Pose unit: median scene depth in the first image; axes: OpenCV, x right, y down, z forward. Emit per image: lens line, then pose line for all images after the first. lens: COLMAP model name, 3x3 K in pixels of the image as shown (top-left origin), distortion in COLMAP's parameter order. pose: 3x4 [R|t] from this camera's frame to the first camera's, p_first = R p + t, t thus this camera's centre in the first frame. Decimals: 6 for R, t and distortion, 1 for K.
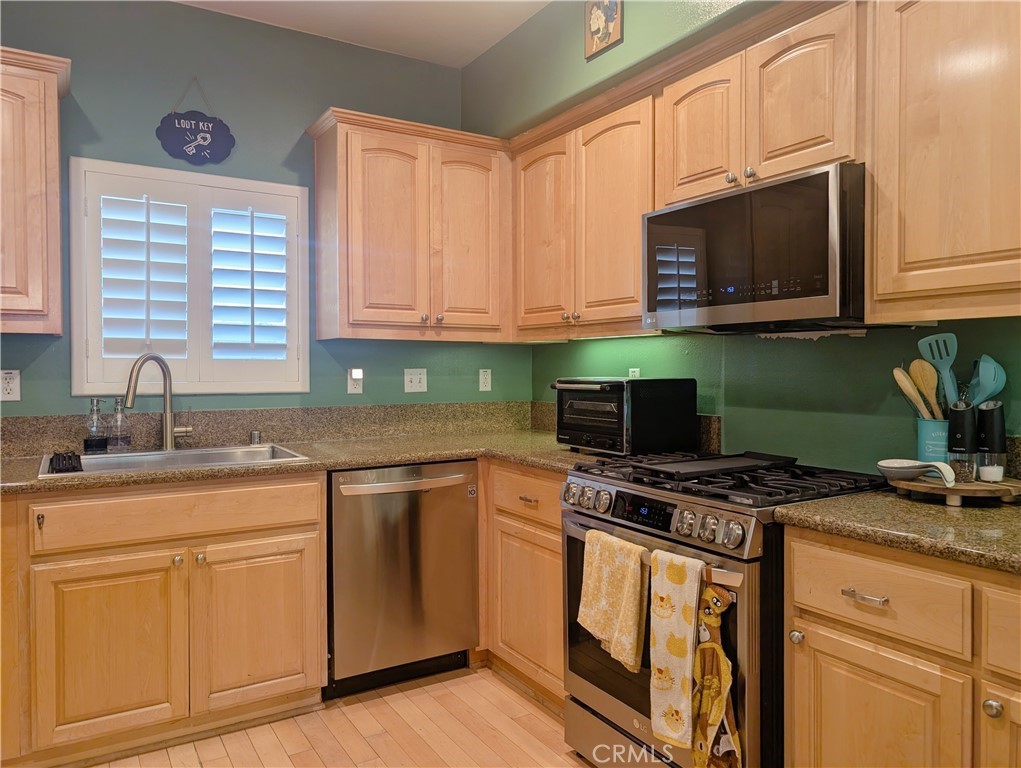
lens RADIAL K [[741.5, 0, 514.1], [0, 741.5, 383.7], [0, 0, 1]] dist [0.007871, 0.004526]
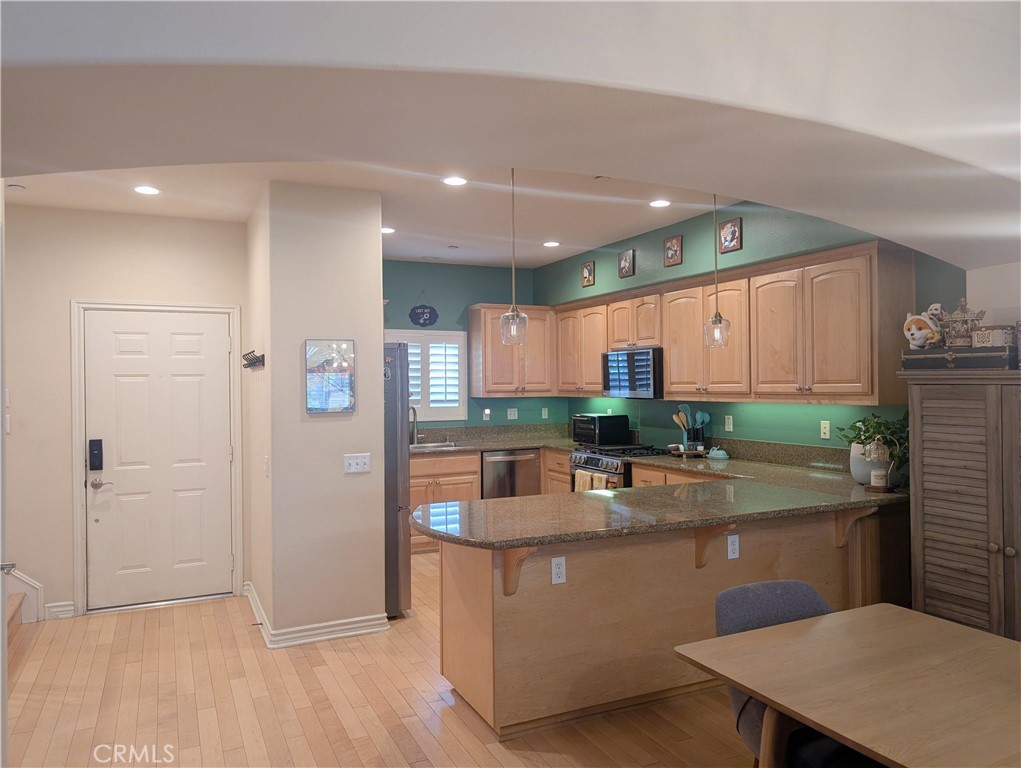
lens RADIAL K [[741.5, 0, 495.7], [0, 741.5, 385.7], [0, 0, 1]] dist [0.007871, 0.004526]
pose [[0.991660, -0.007665, -0.128654, 0.127379], [0.005359, 0.999819, -0.018258, -0.061777], [0.128771, 0.017416, 0.991521, -1.500123]]
